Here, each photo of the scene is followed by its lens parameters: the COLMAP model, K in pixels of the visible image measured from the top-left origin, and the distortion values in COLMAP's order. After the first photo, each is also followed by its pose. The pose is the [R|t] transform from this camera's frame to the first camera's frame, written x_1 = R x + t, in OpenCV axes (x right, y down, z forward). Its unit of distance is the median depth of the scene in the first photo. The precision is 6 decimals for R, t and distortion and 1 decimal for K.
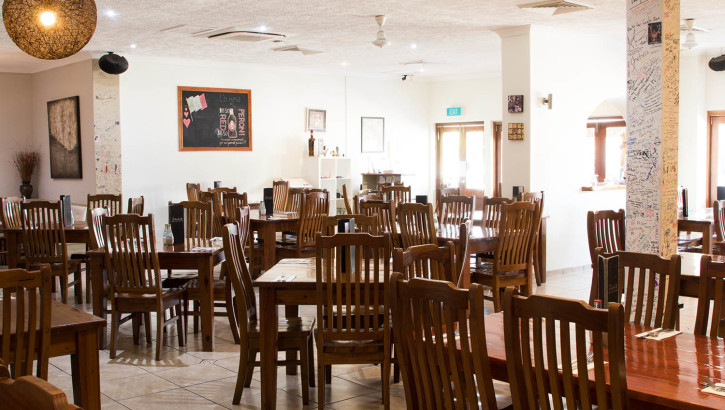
lens RADIAL K [[805.2, 0, 362.5], [0, 805.2, 205.0], [0, 0, 1]] dist [-0.028767, -0.009626]
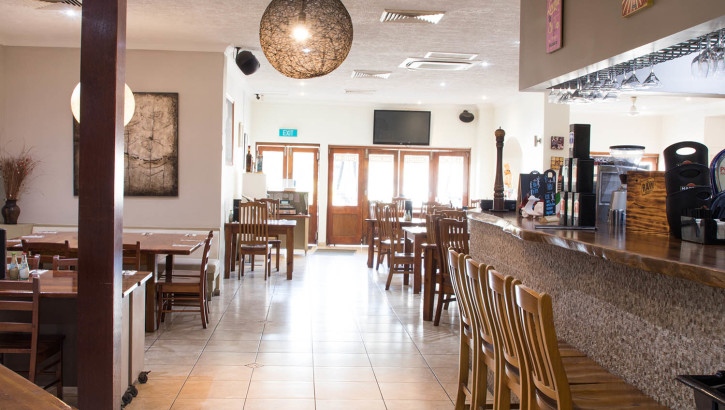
lens RADIAL K [[805.2, 0, 362.5], [0, 805.2, 205.0], [0, 0, 1]] dist [-0.028767, -0.009626]
pose [[0.610003, -0.007262, 0.792366, -0.861447], [0.019242, 0.999799, -0.005651, -0.015693], [-0.792166, 0.018693, 0.610020, 0.346871]]
